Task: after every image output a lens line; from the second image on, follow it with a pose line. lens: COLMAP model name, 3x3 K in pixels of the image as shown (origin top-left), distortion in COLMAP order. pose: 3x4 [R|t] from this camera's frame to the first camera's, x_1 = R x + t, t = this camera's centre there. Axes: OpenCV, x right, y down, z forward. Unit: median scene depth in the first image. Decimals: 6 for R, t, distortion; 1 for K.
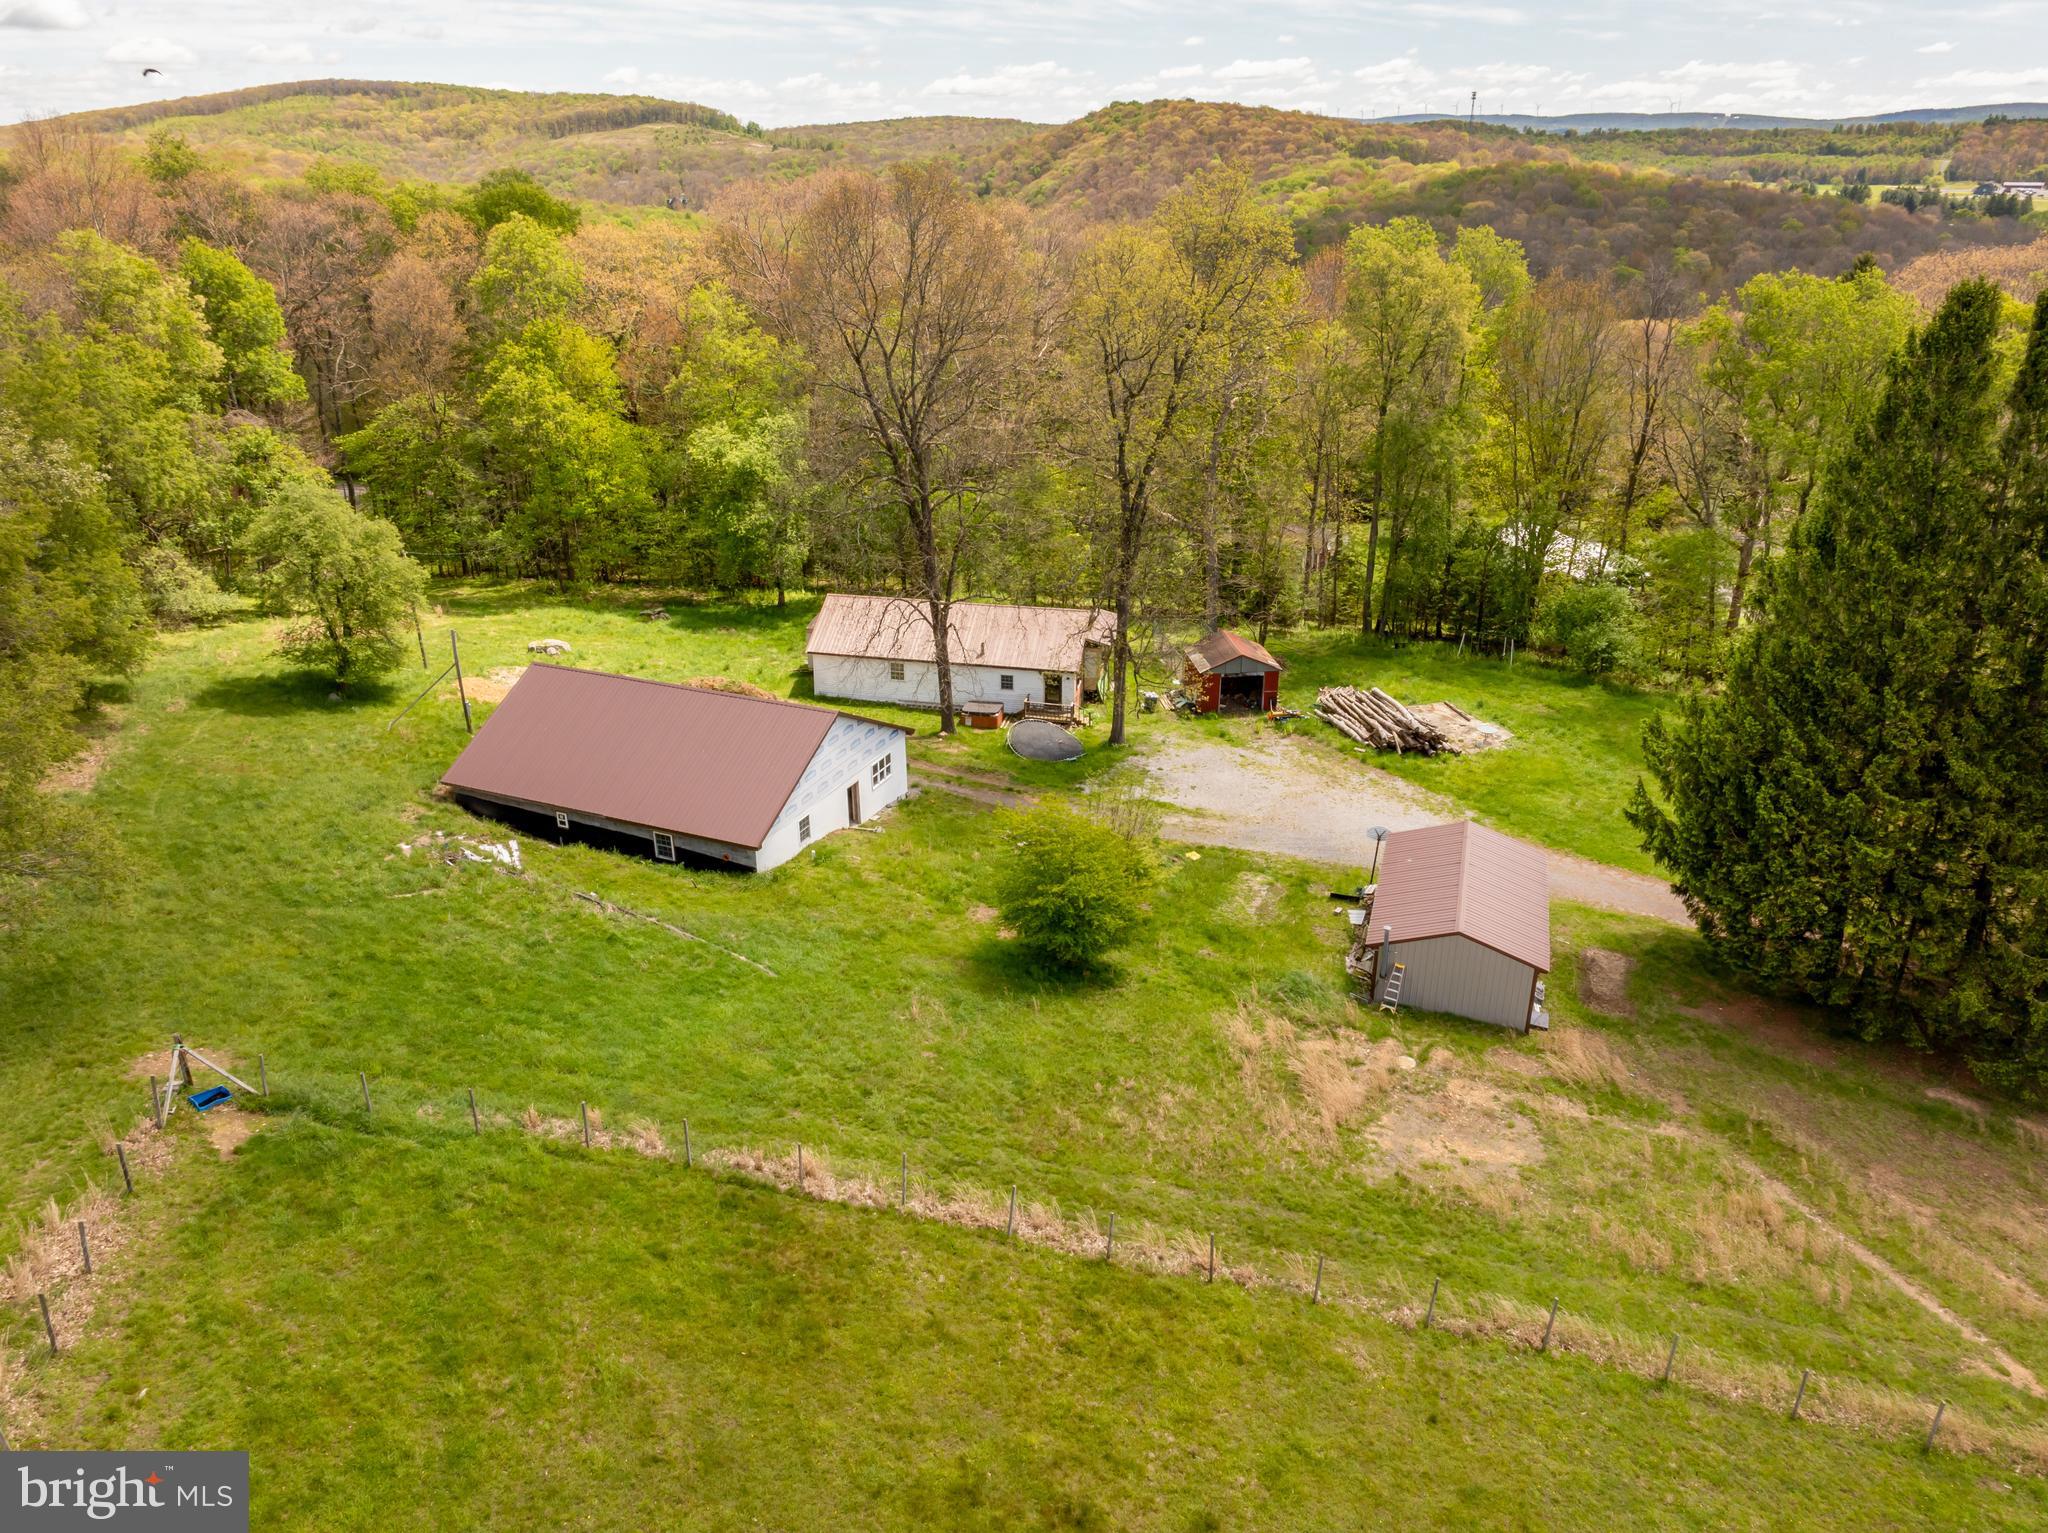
lens RADIAL K [[1427.2, 0, 1028.6], [0, 1427.2, 776.8], [0, 0, 1]] dist [-0.055438, 0.040602]
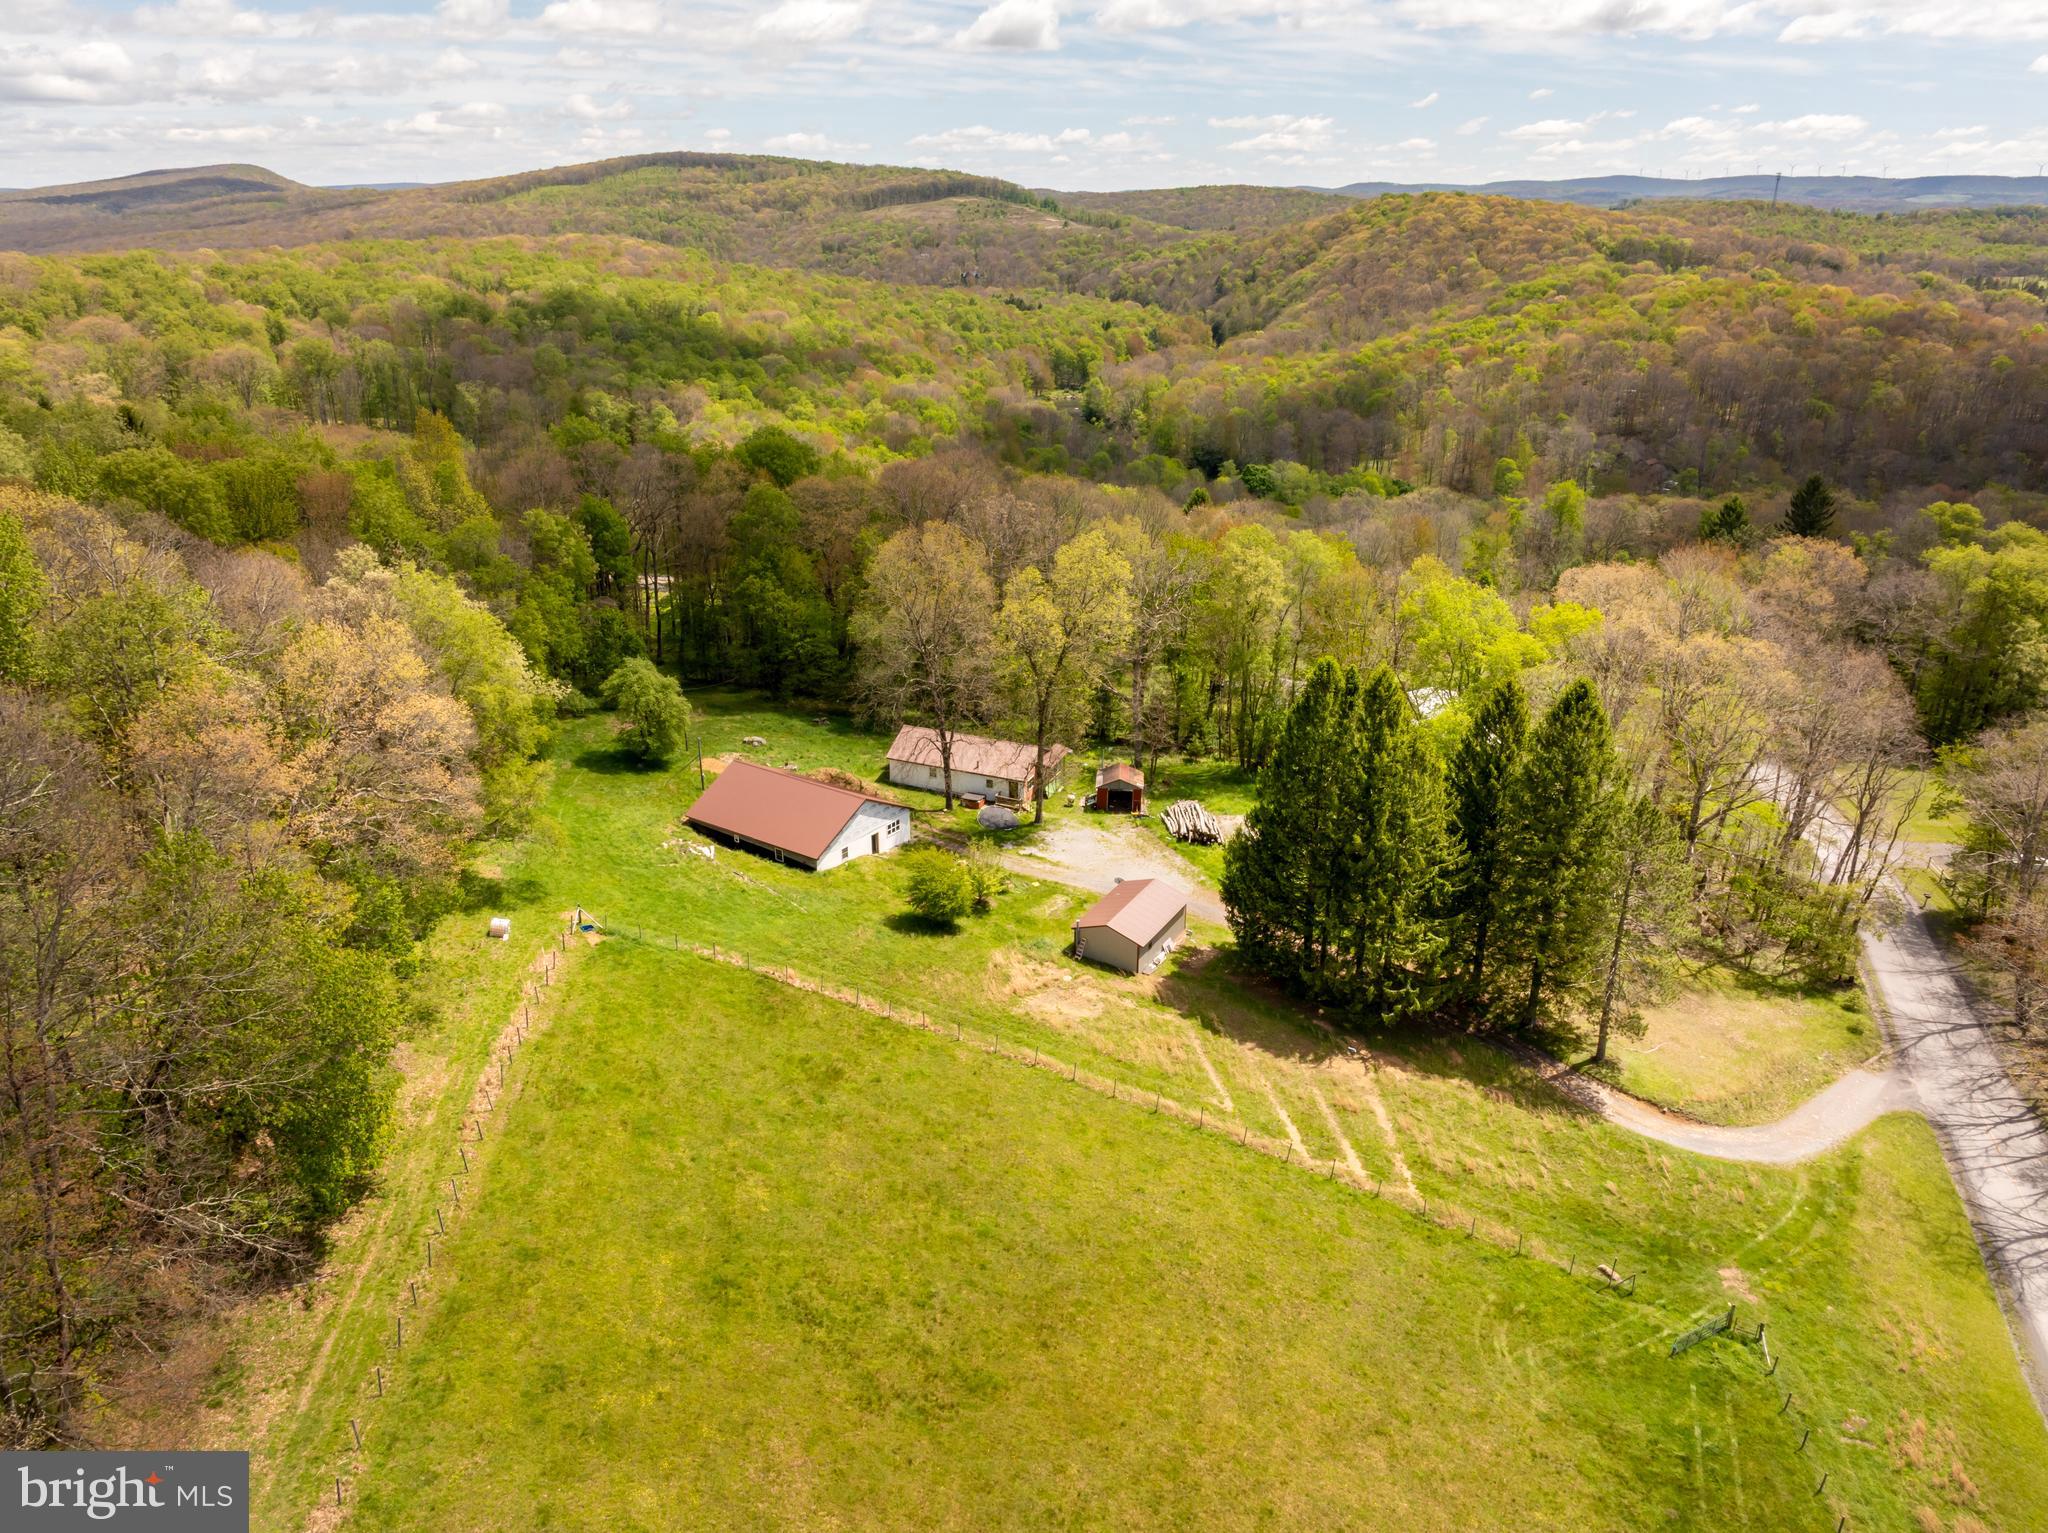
lens RADIAL K [[1427.2, 0, 1028.6], [0, 1427.2, 776.8], [0, 0, 1]] dist [-0.055438, 0.040602]
pose [[0.980392, 0.080046, -0.180069, 0.359294], [-0.085765, 0.996022, -0.024193, -0.035876], [0.177417, 0.039162, 0.983356, -0.770837]]
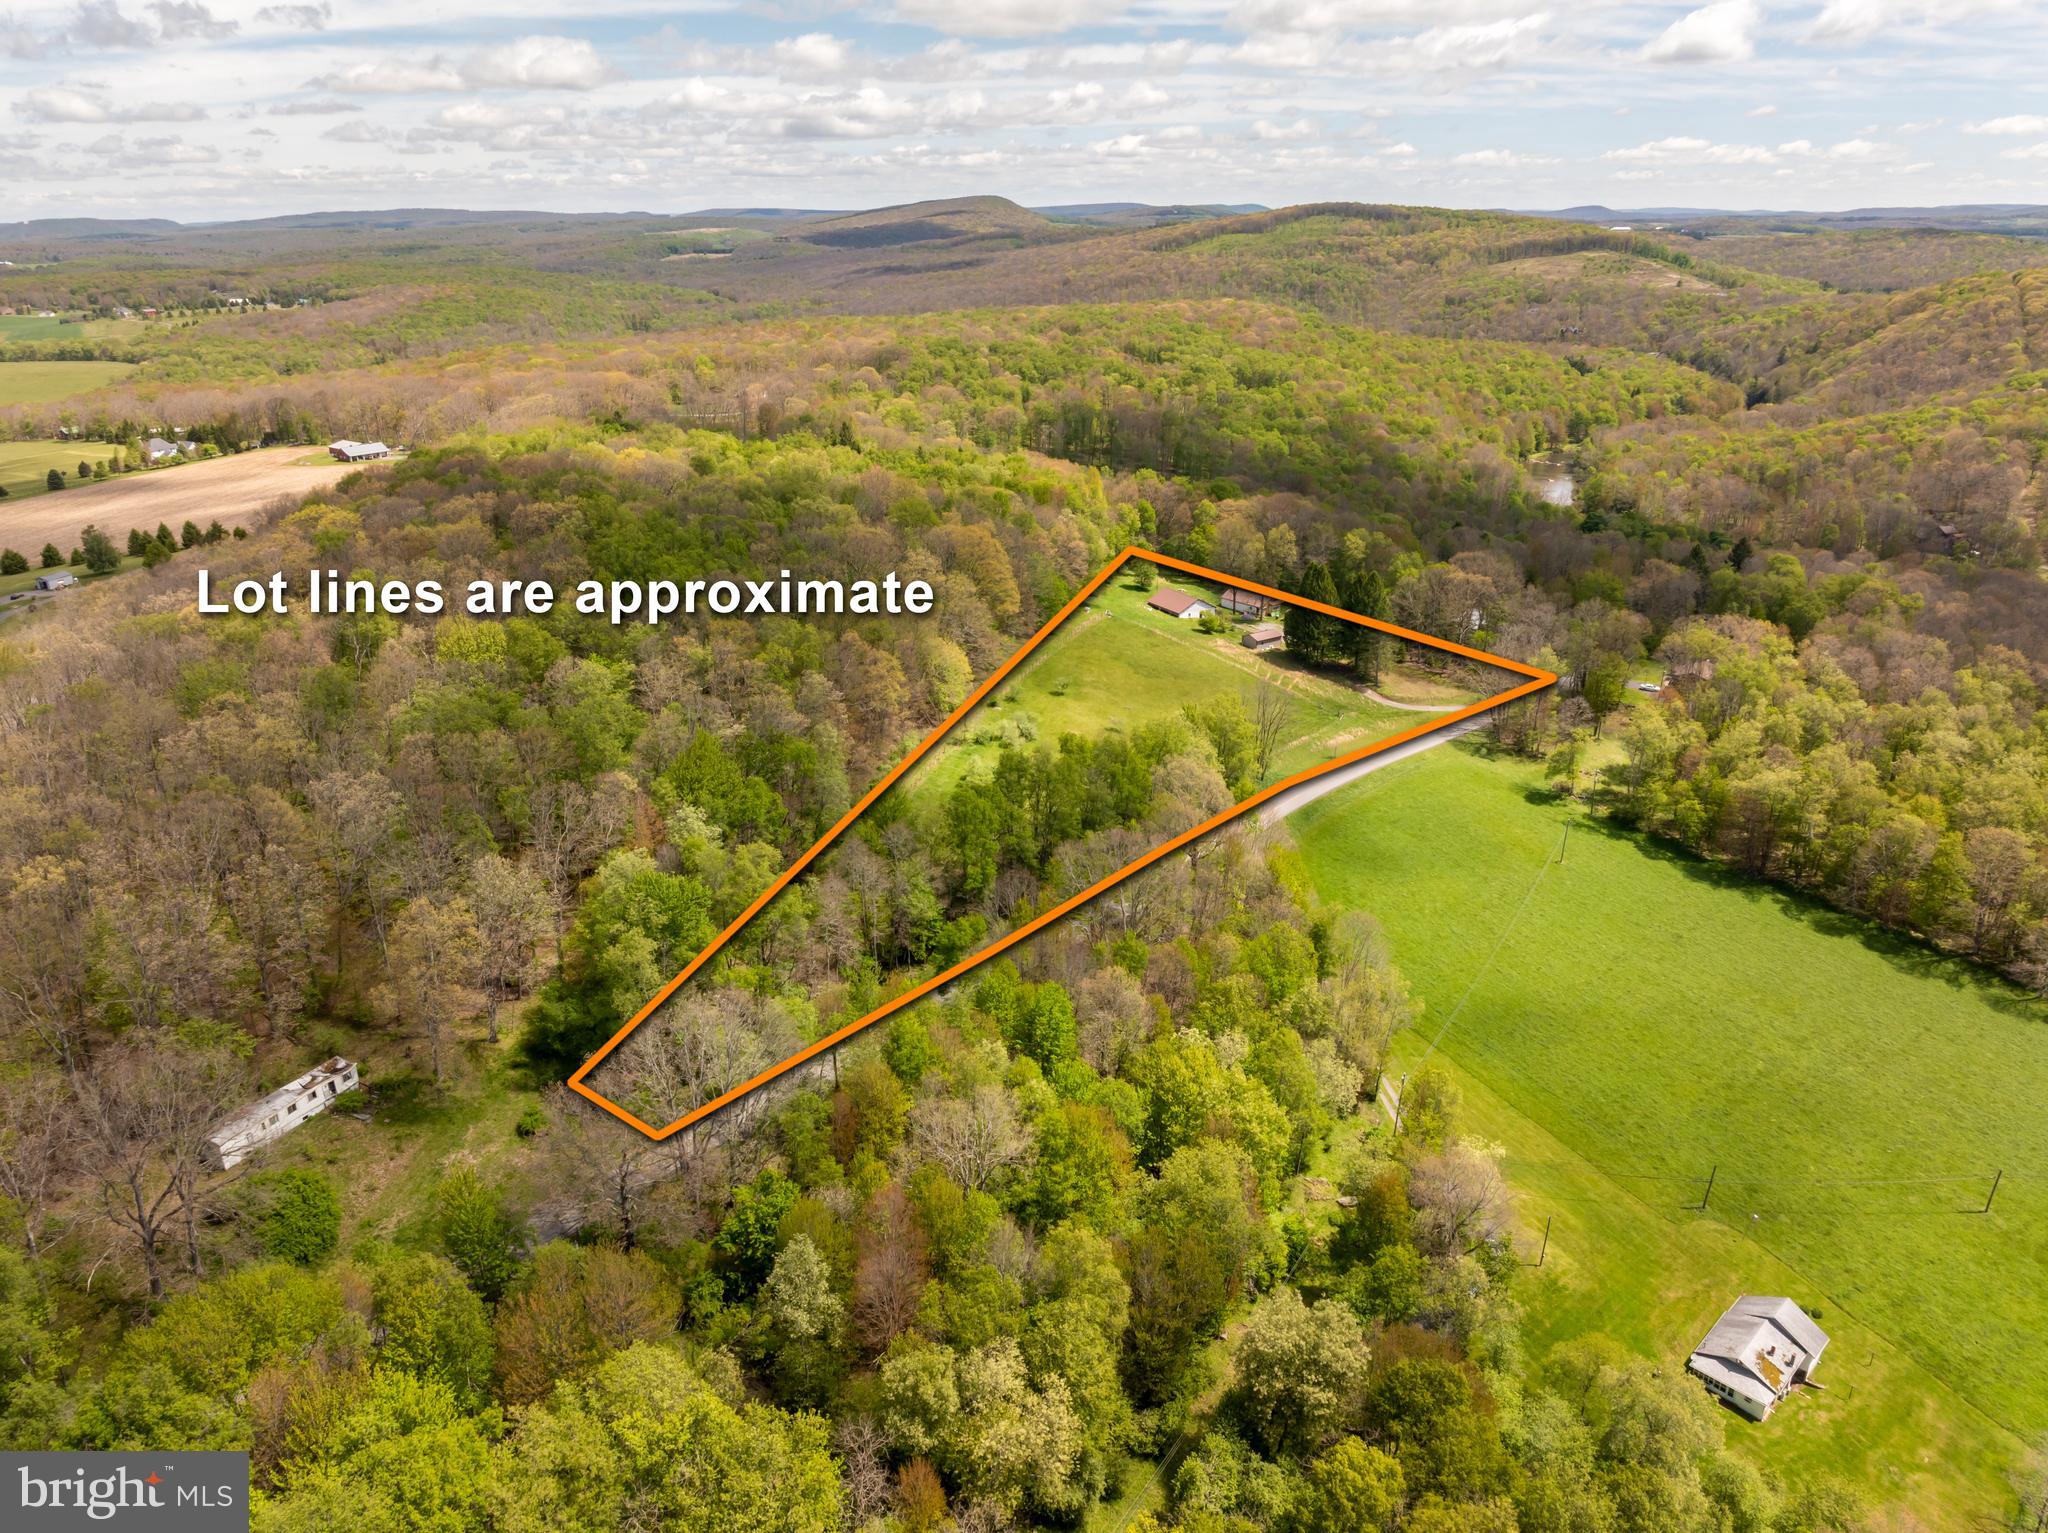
lens RADIAL K [[1427.2, 0, 1028.6], [0, 1427.2, 776.8], [0, 0, 1]] dist [-0.055438, 0.040602]
pose [[0.798994, 0.218557, -0.560216, 2.427460], [-0.239754, 0.970146, 0.036539, 0.546637], [0.551477, 0.105120, 0.827540, -3.765015]]
